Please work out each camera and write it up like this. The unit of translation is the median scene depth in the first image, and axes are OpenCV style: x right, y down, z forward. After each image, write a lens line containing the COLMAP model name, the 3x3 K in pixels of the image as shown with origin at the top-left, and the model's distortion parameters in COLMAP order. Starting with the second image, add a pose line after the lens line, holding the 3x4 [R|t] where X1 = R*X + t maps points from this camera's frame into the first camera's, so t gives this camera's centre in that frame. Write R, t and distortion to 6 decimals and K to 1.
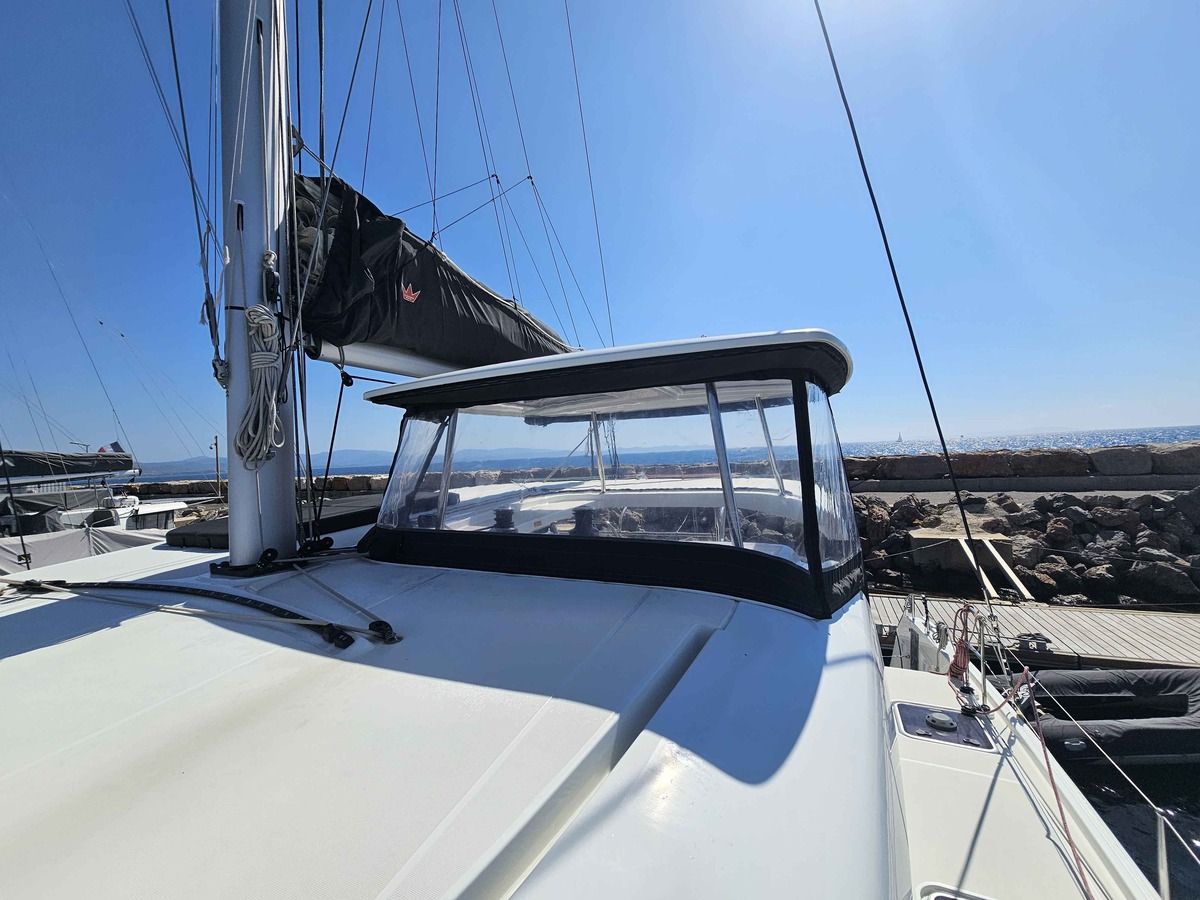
lens RADIAL K [[493.2, 0, 602.1], [0, 493.2, 449.1], [0, 0, 1]] dist [-0.000246, 0.000822]
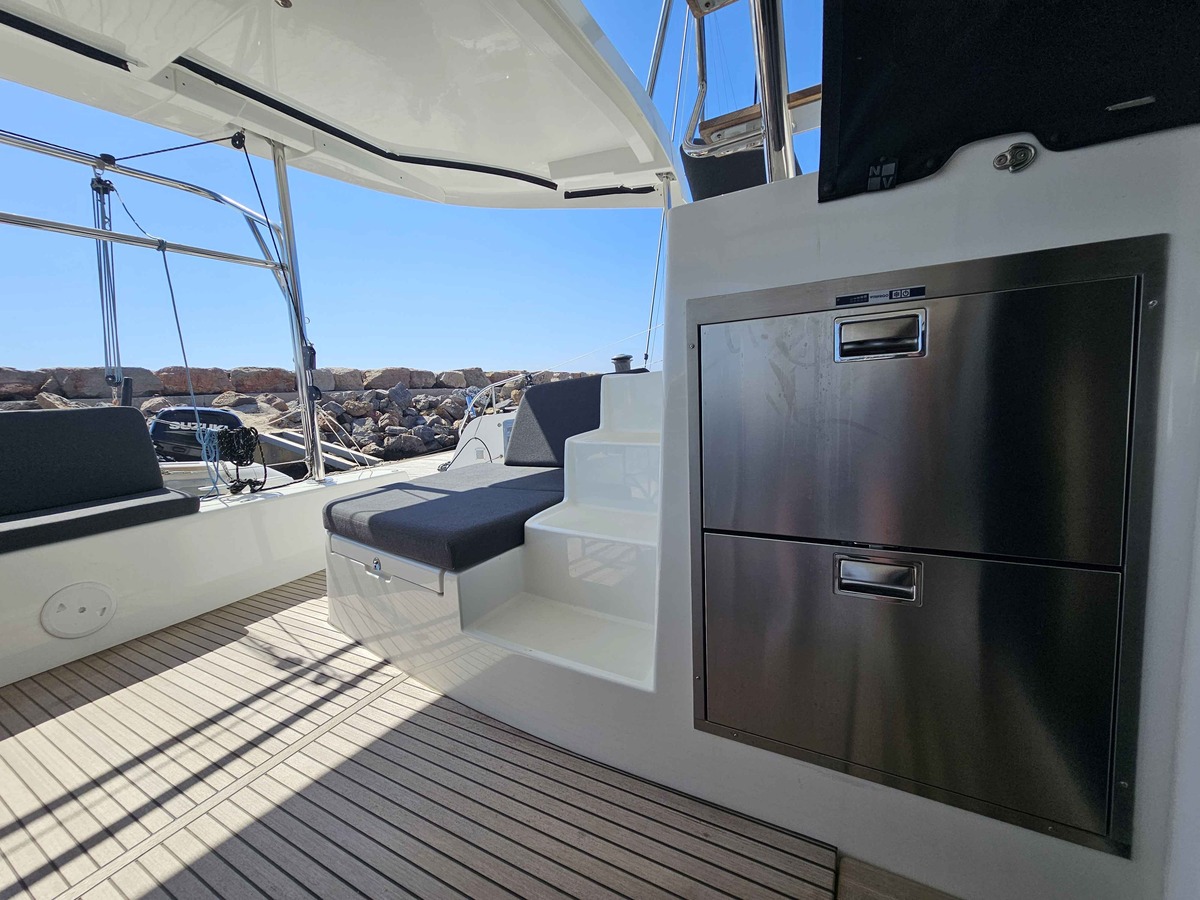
lens RADIAL K [[493.2, 0, 602.1], [0, 493.2, 449.1], [0, 0, 1]] dist [-0.000246, 0.000822]
pose [[0.062465, -0.080609, 0.994787, -0.104485], [0.032693, 0.996363, 0.078684, 0.163376], [-0.997512, 0.027607, 0.064873, 0.355959]]
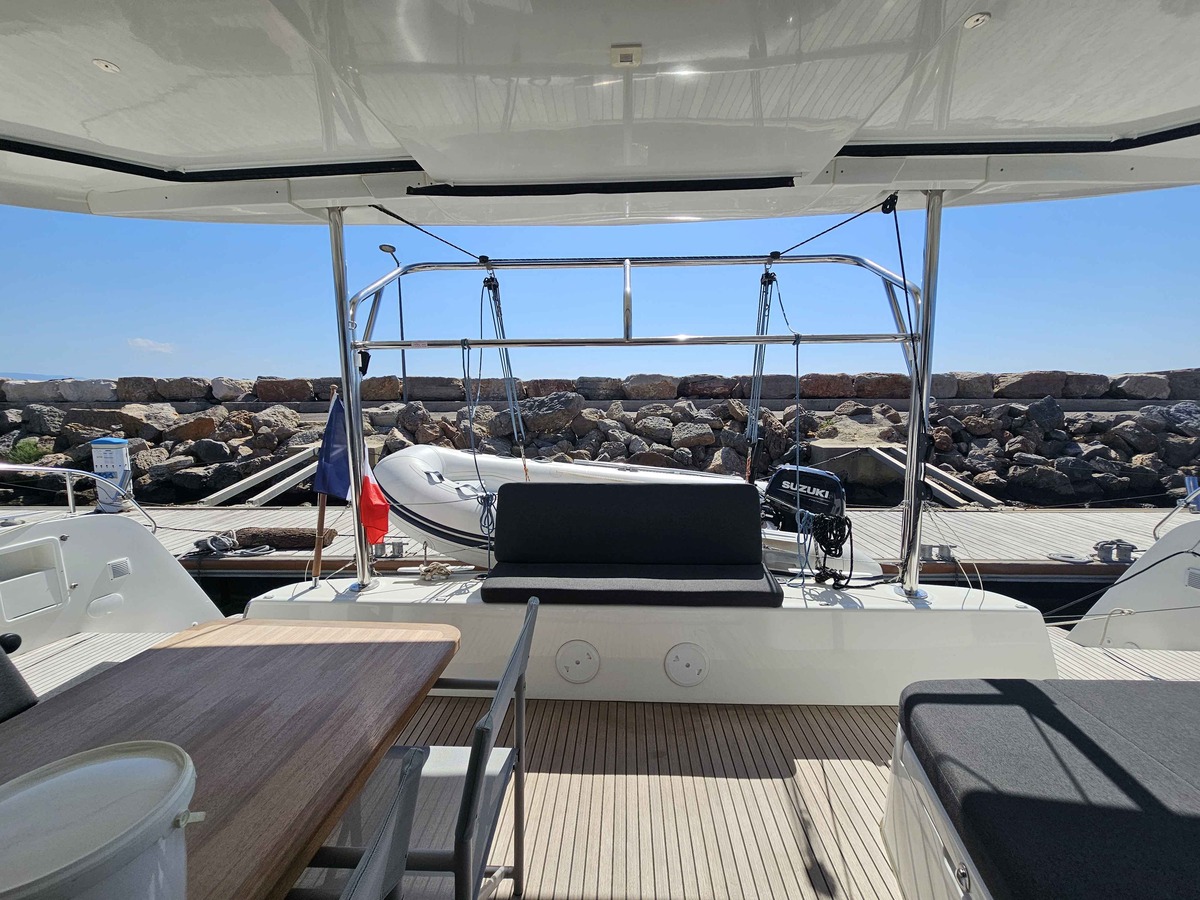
lens RADIAL K [[493.2, 0, 602.1], [0, 493.2, 449.1], [0, 0, 1]] dist [-0.000246, 0.000822]
pose [[0.921146, 0.002322, 0.389211, -0.064117], [-0.045197, 0.993855, 0.101040, 0.119942], [-0.386584, -0.110664, 0.915591, 0.383663]]
